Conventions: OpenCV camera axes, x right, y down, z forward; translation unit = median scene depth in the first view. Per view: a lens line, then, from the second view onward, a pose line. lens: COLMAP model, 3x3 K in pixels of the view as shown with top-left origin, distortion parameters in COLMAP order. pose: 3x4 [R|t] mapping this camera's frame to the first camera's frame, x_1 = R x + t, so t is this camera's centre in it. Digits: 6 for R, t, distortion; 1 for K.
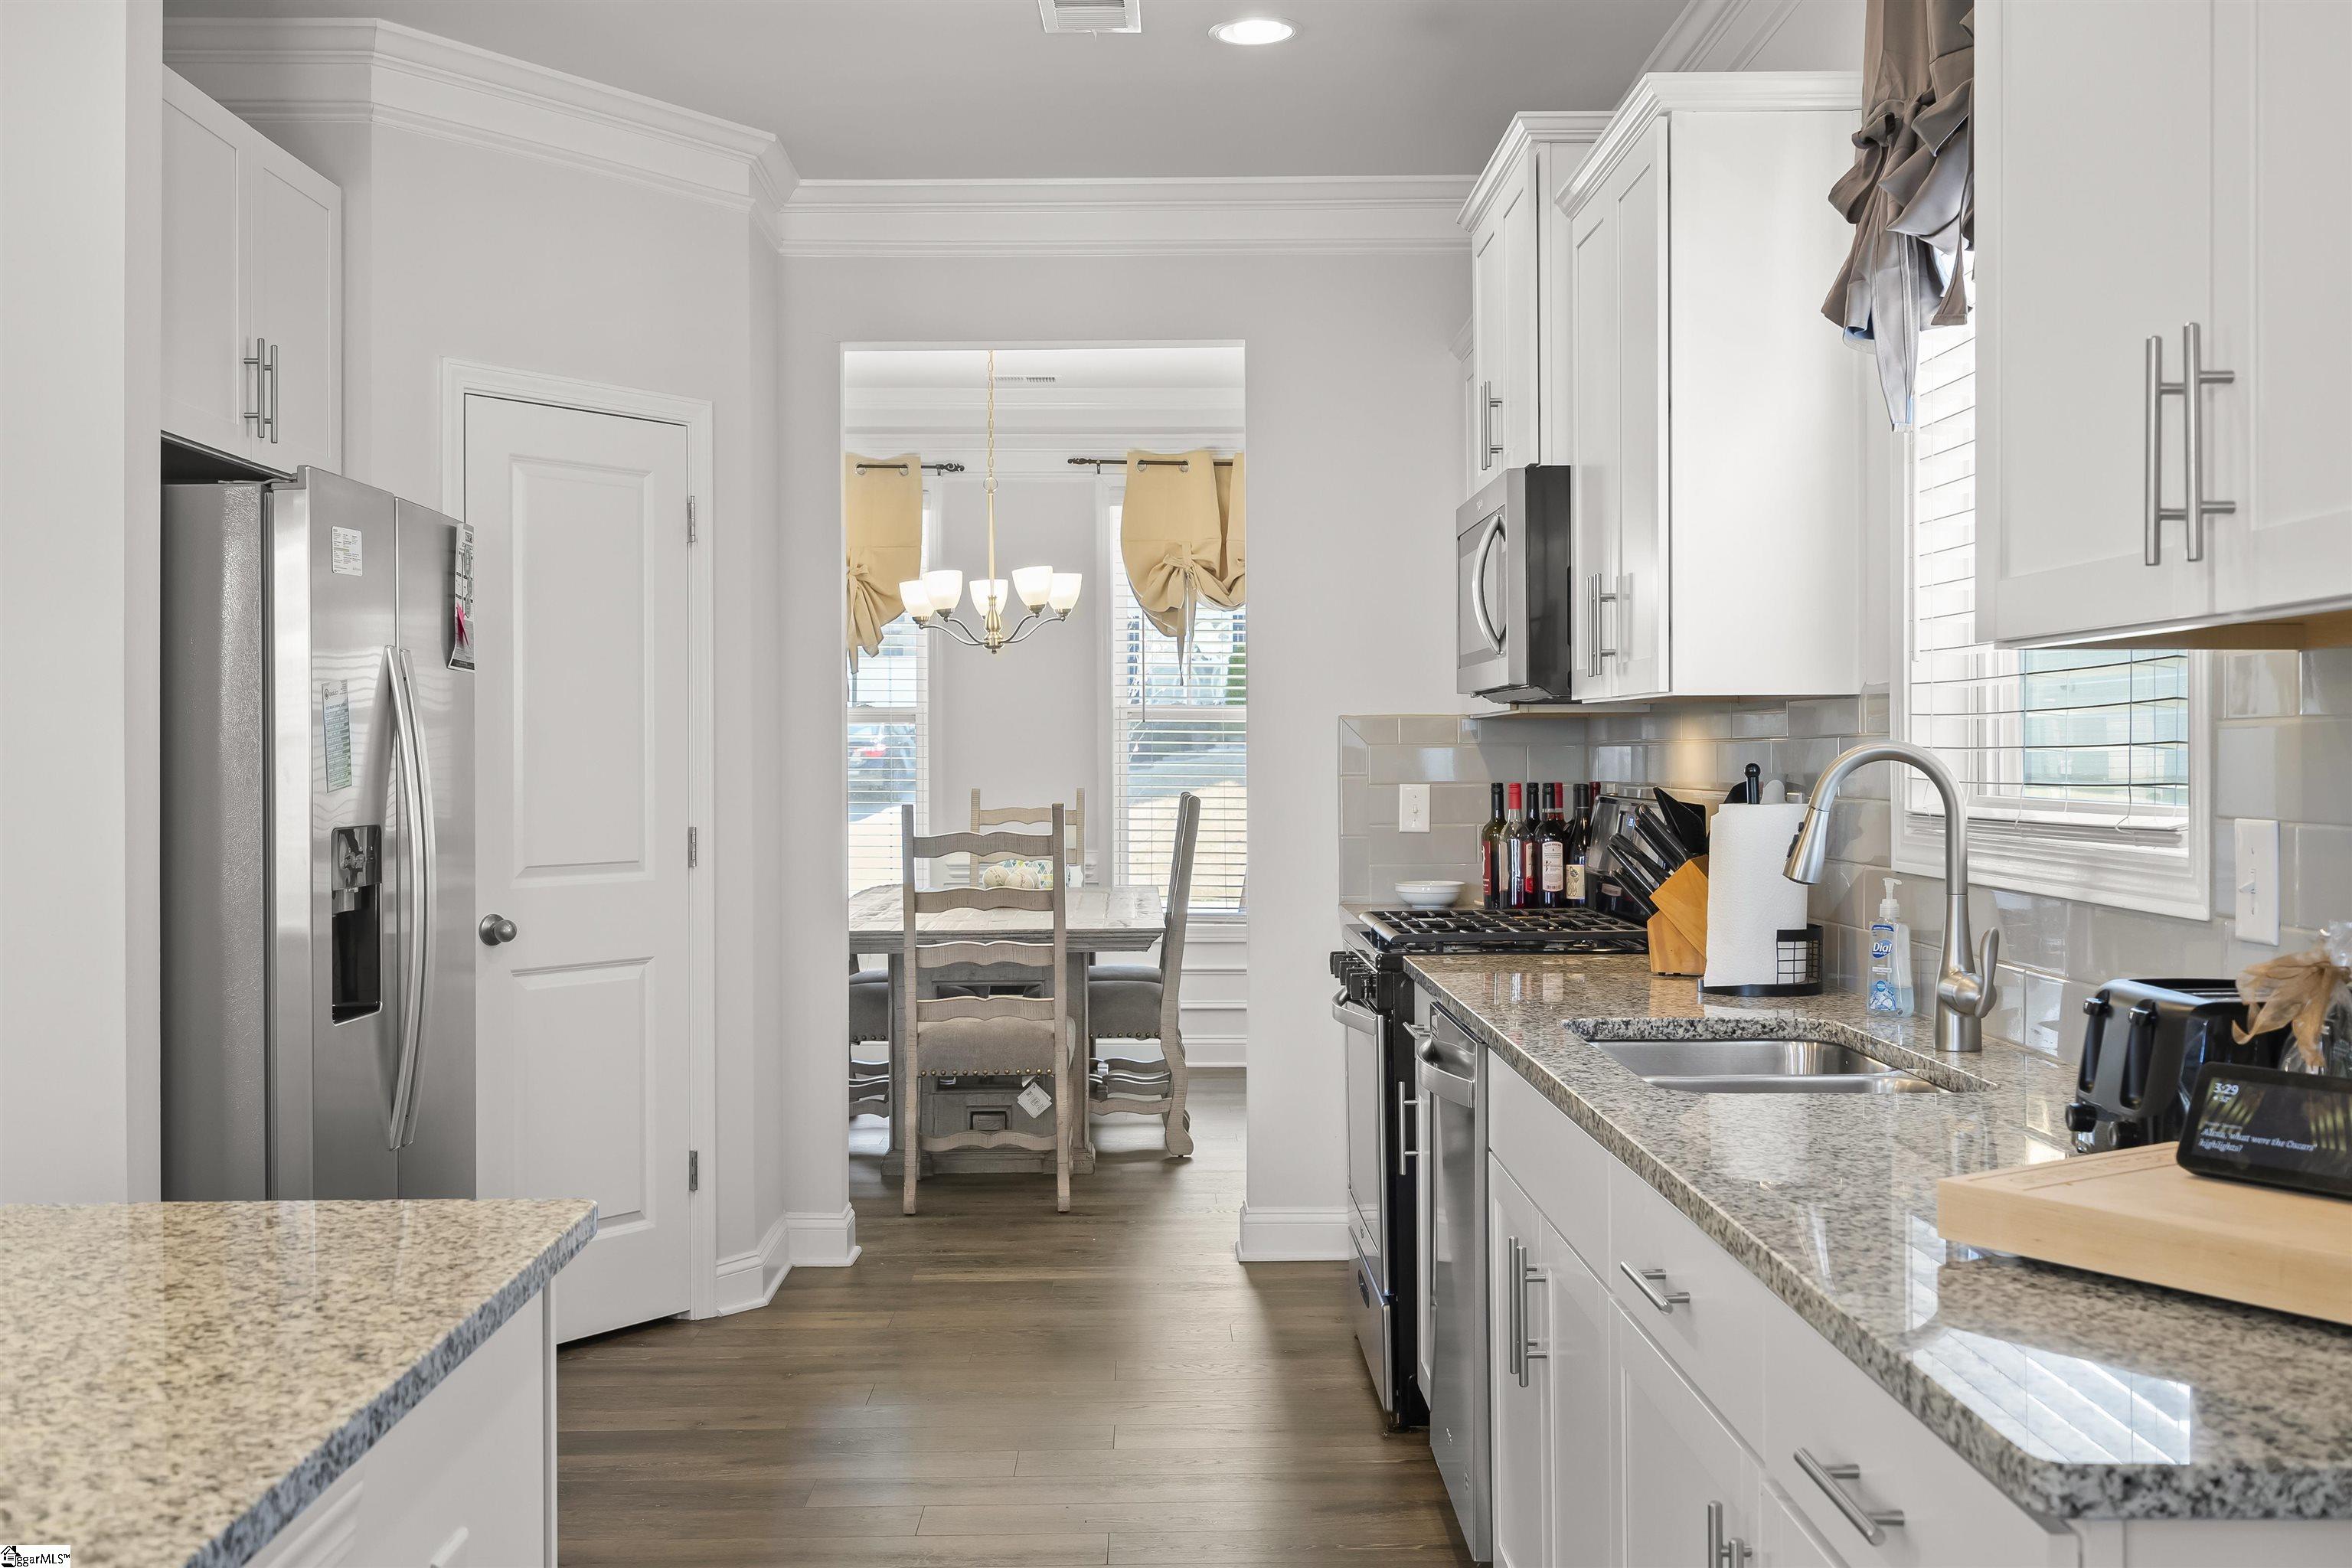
lens RADIAL K [[2290.6, 0, 1182.9], [0, 2290.6, 771.5], [0, 0, 1]] dist [0.015586, 0.000000]
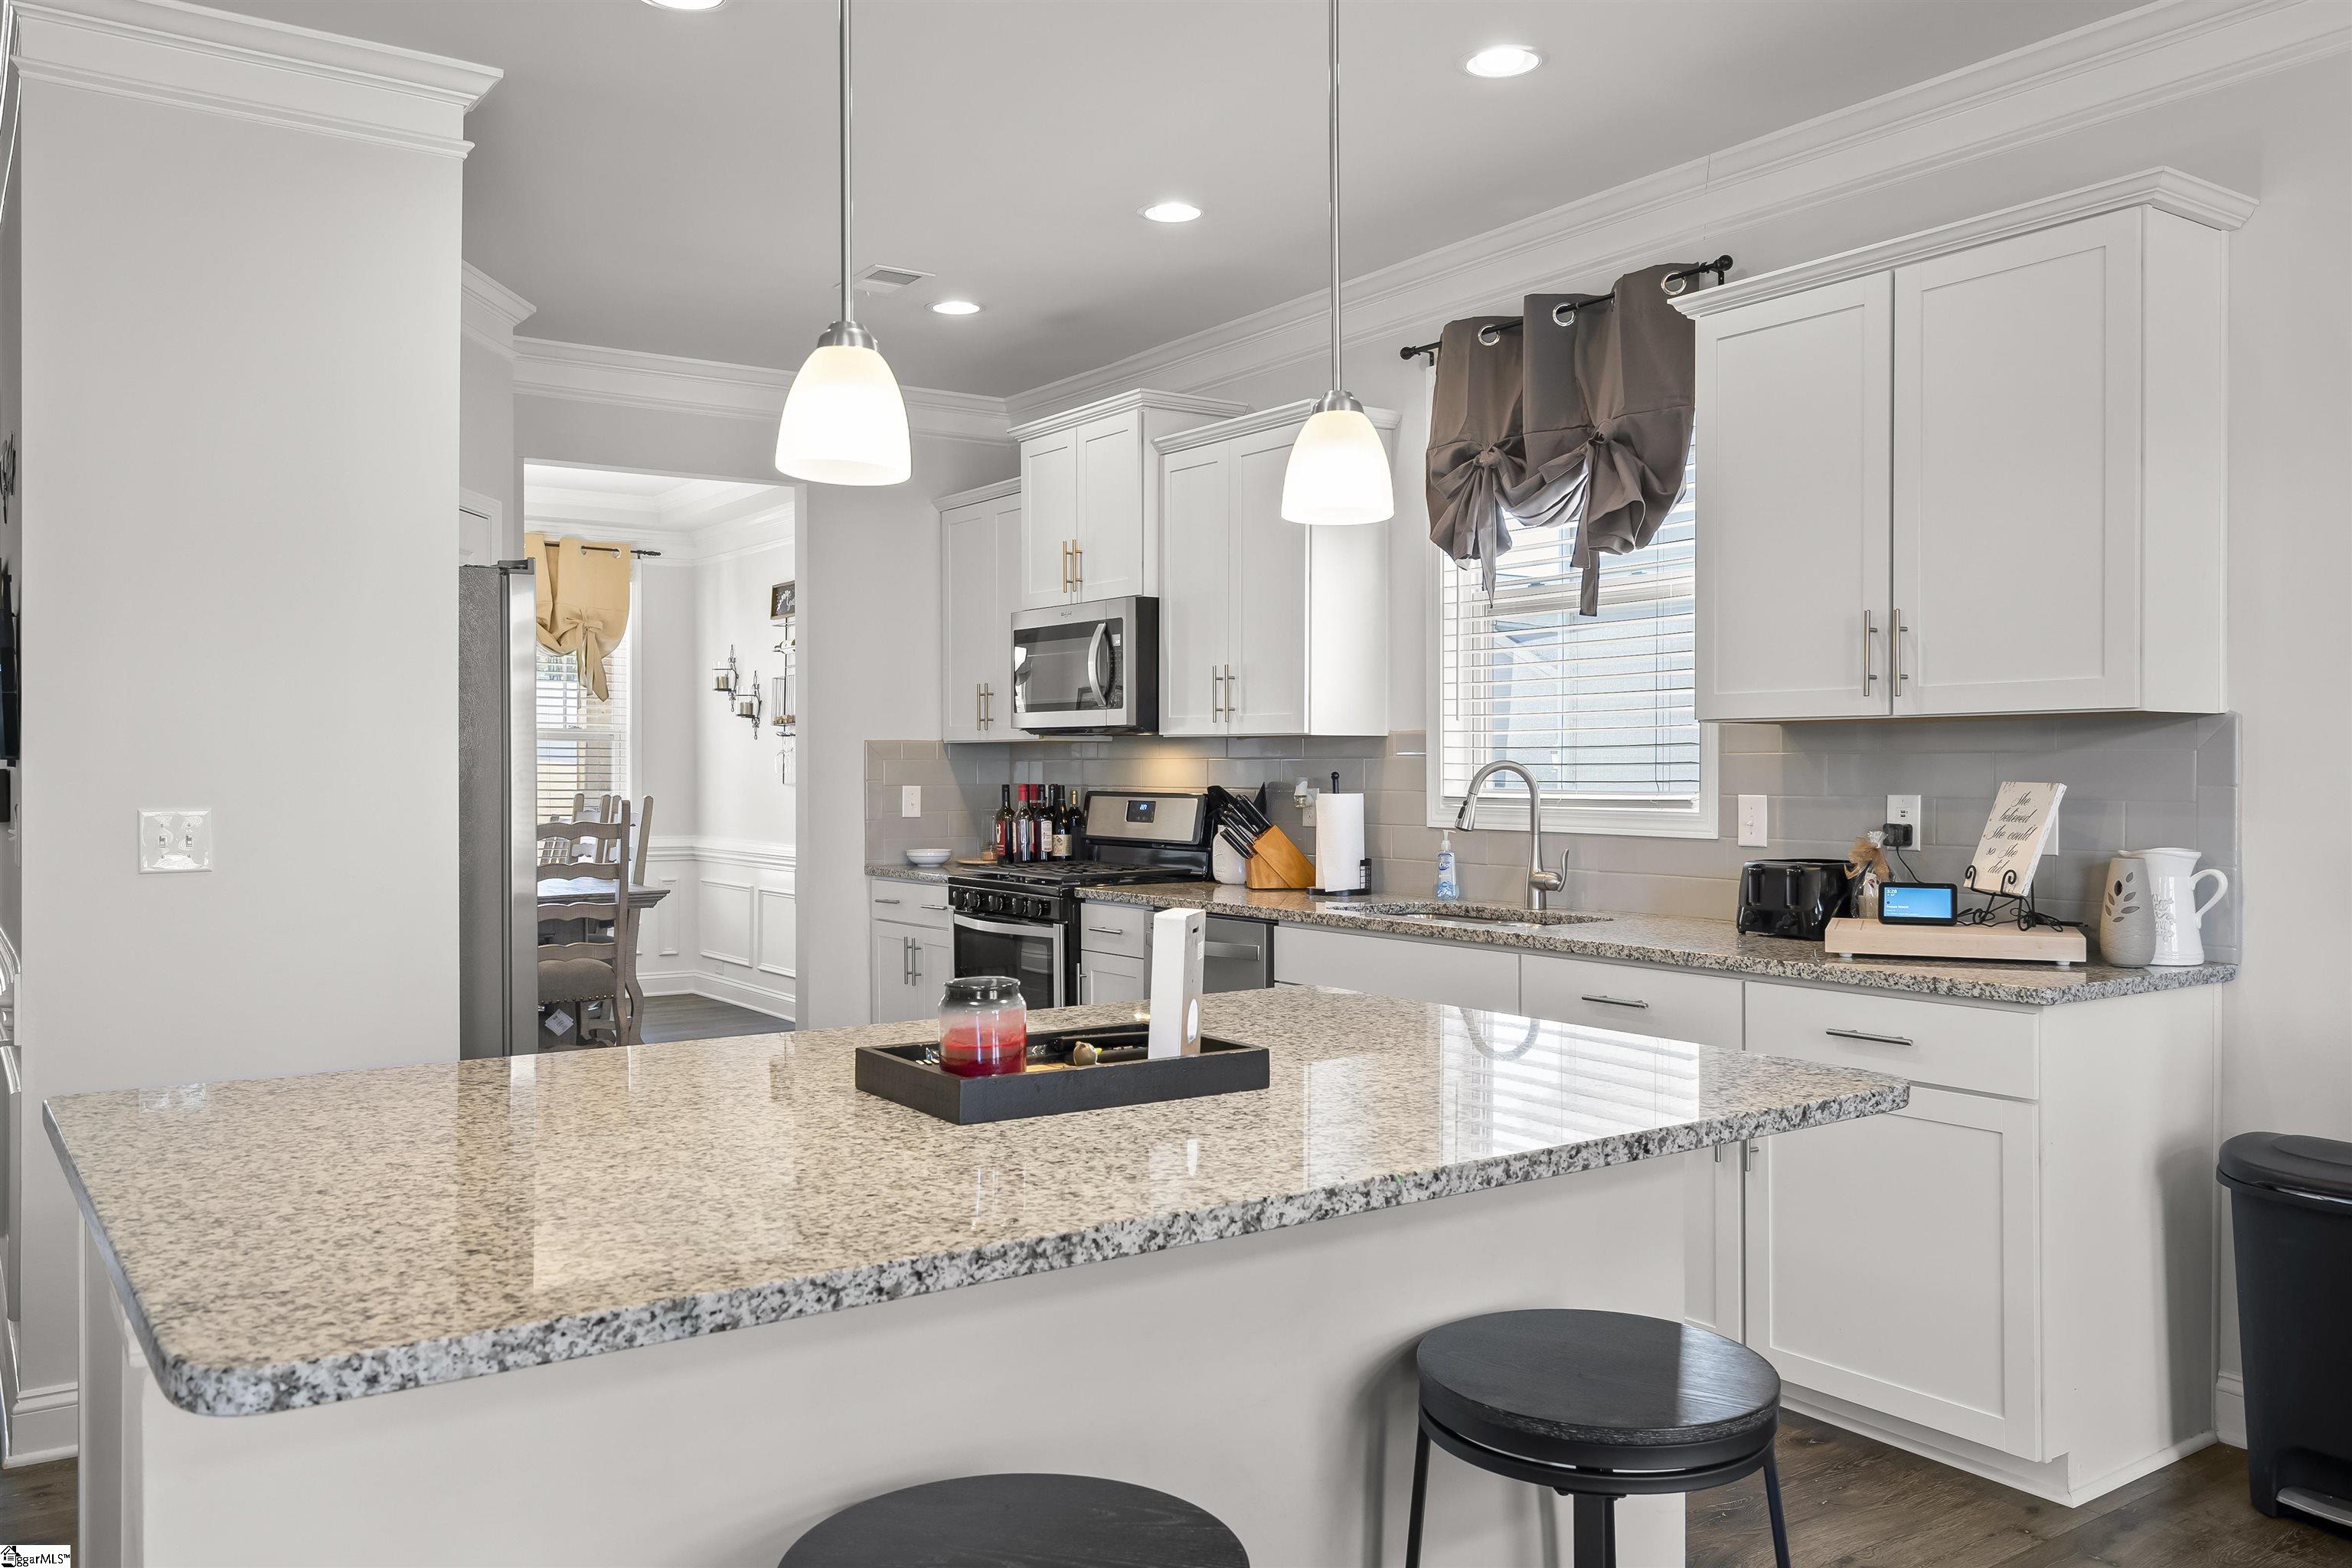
lens RADIAL K [[1788.0, 0, 1169.9], [0, 1788.0, 781.3], [0, 0, 1]] dist [0.005082, 0.000547]
pose [[0.828207, -0.001172, 0.560422, -0.571220], [0.000860, 0.999999, 0.000820, 0.002310], [-0.560422, -0.000198, 0.828207, -0.107870]]
